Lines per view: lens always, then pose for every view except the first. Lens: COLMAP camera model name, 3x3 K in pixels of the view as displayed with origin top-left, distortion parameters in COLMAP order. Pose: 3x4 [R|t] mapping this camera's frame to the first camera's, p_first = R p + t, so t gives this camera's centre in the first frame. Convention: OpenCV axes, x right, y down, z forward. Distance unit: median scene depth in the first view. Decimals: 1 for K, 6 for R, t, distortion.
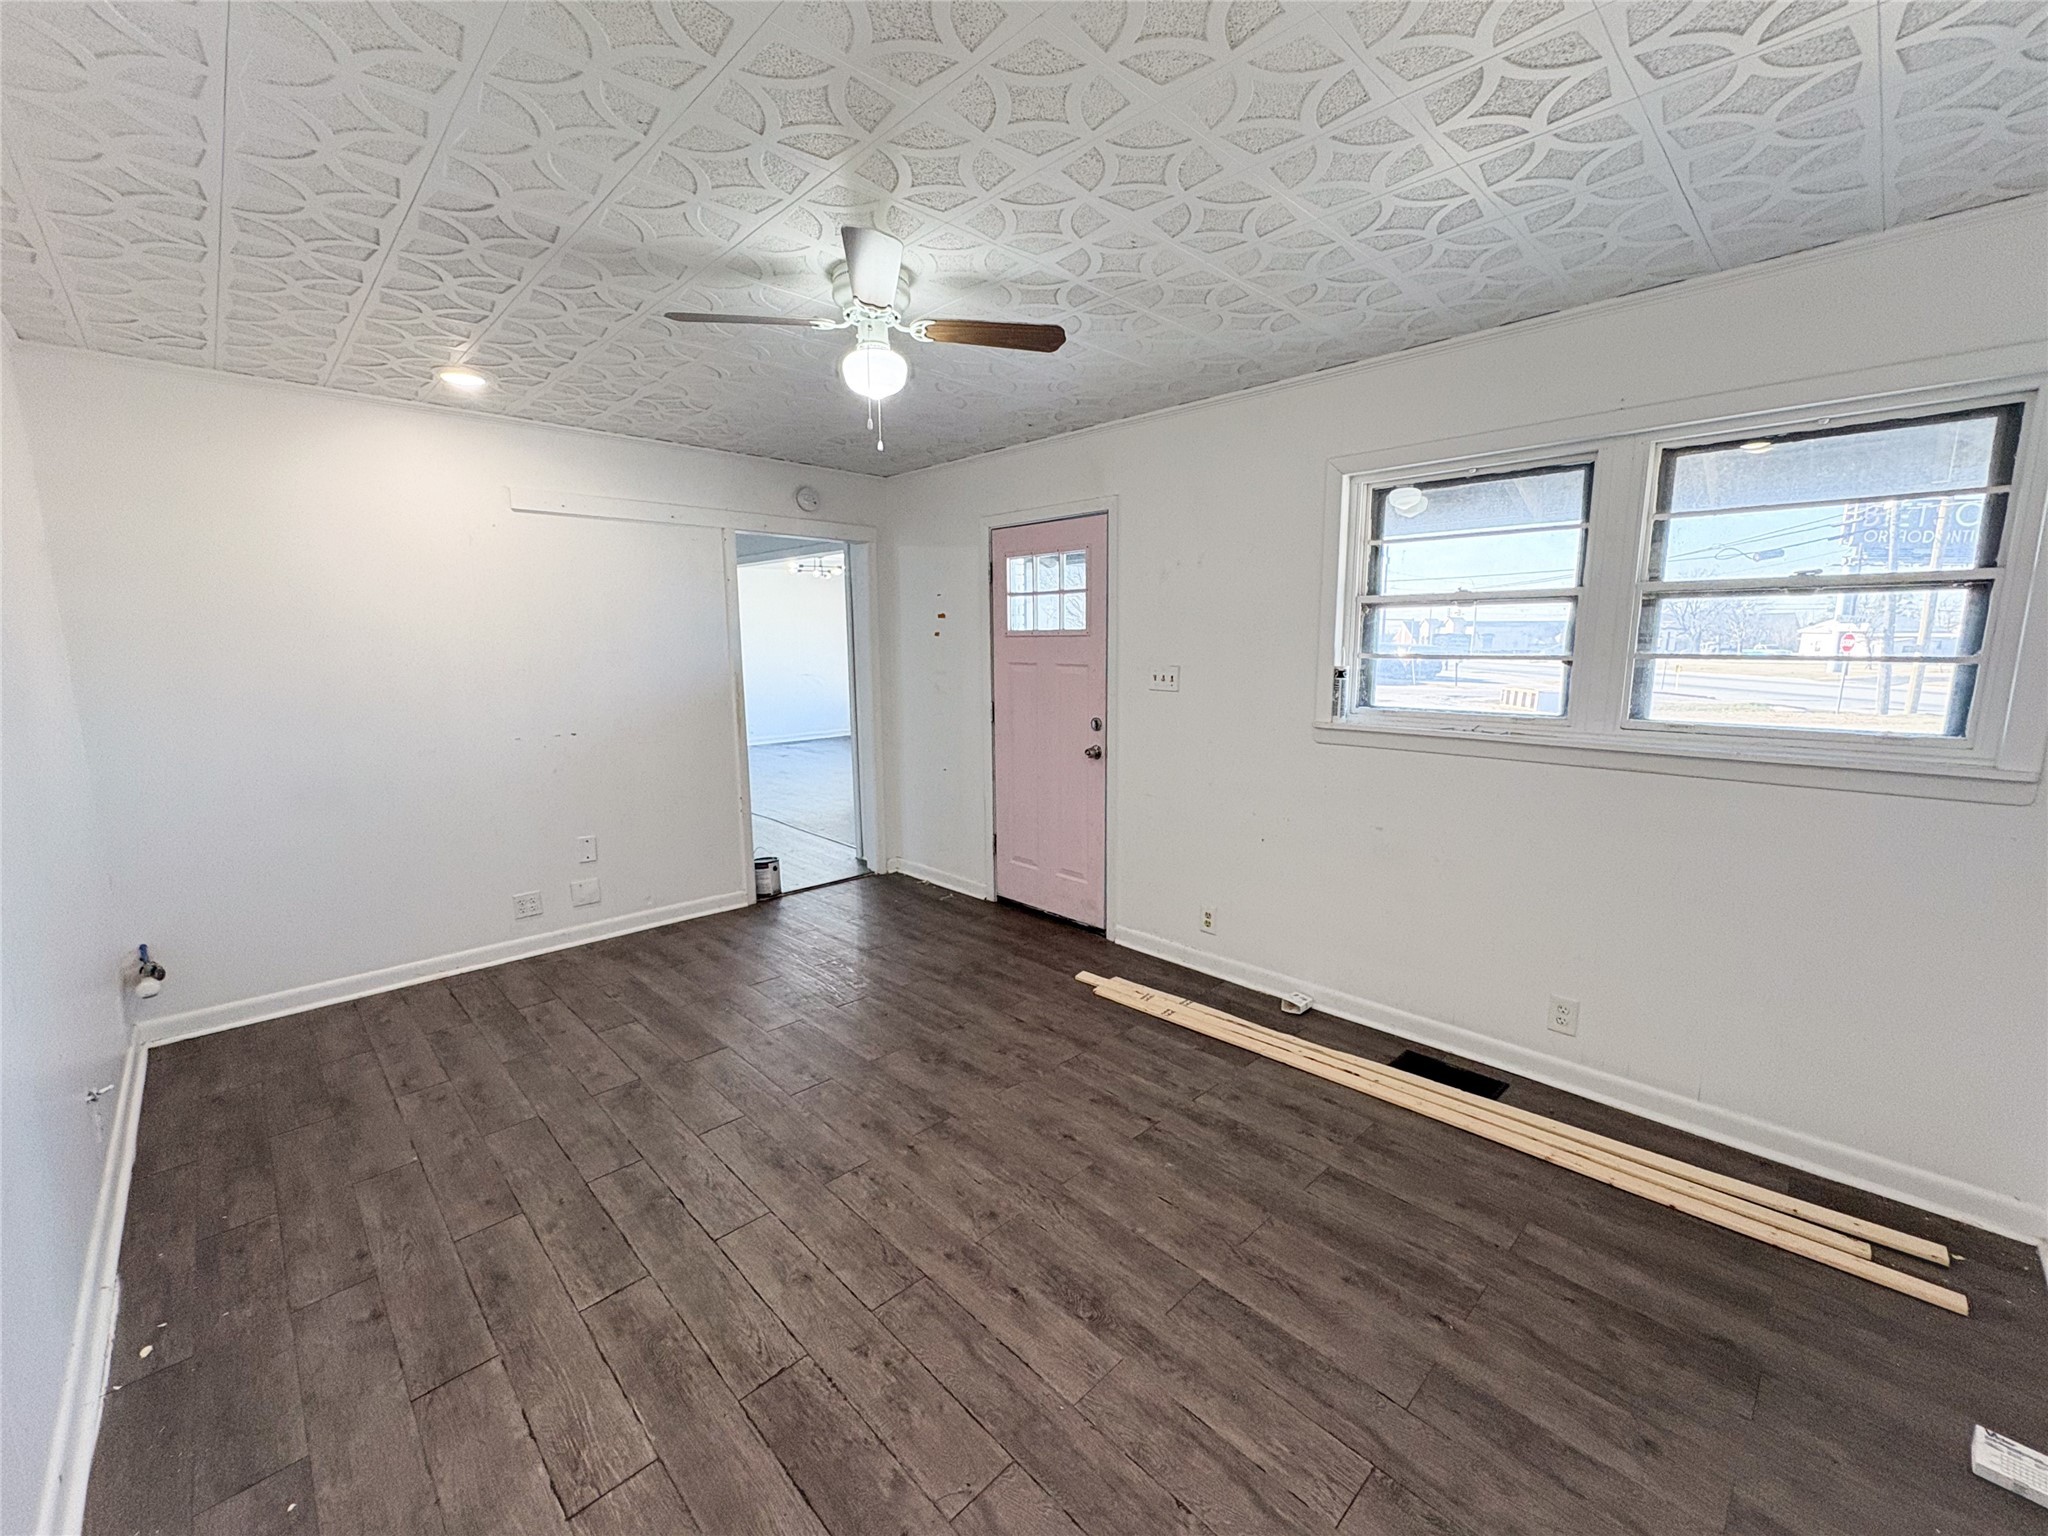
lens RADIAL K [[815.7, 0, 1017.9], [0, 815.7, 763.6], [0, 0, 1]] dist [0.002395, -0.000312]
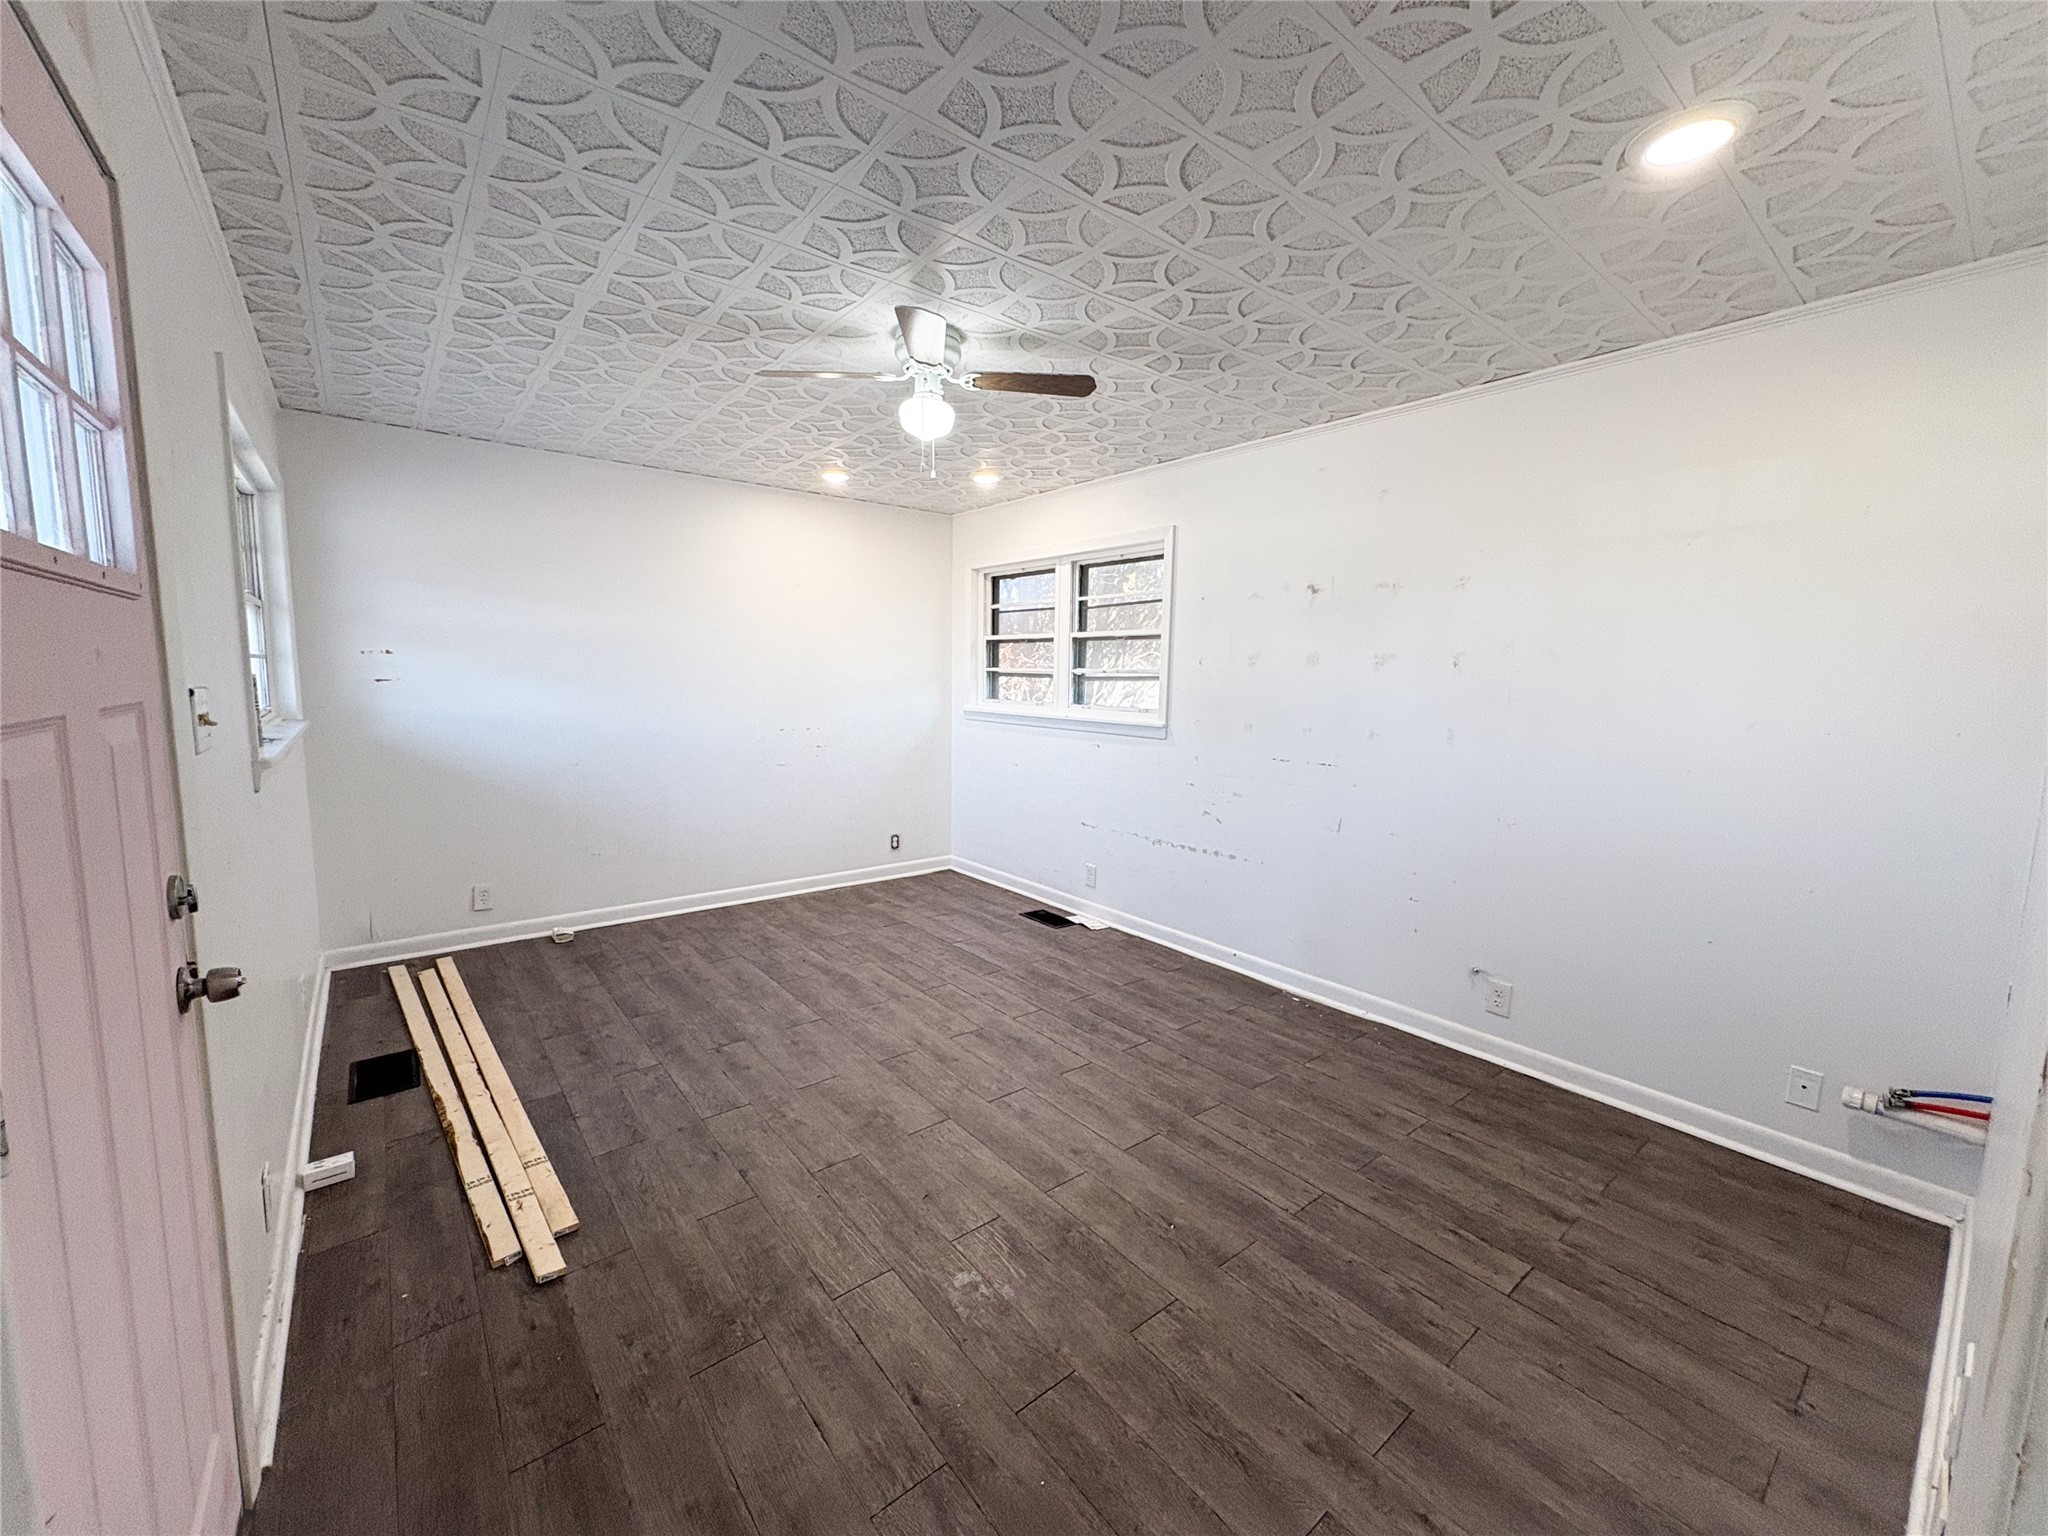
lens RADIAL K [[815.7, 0, 1027.7], [0, 815.7, 769.4], [0, 0, 1]] dist [0.002395, -0.000312]
pose [[-0.996082, -0.021091, 0.085879, -0.419307], [0.002988, 0.962561, 0.271050, -0.305484], [-0.088380, 0.270245, -0.958726, 2.187824]]
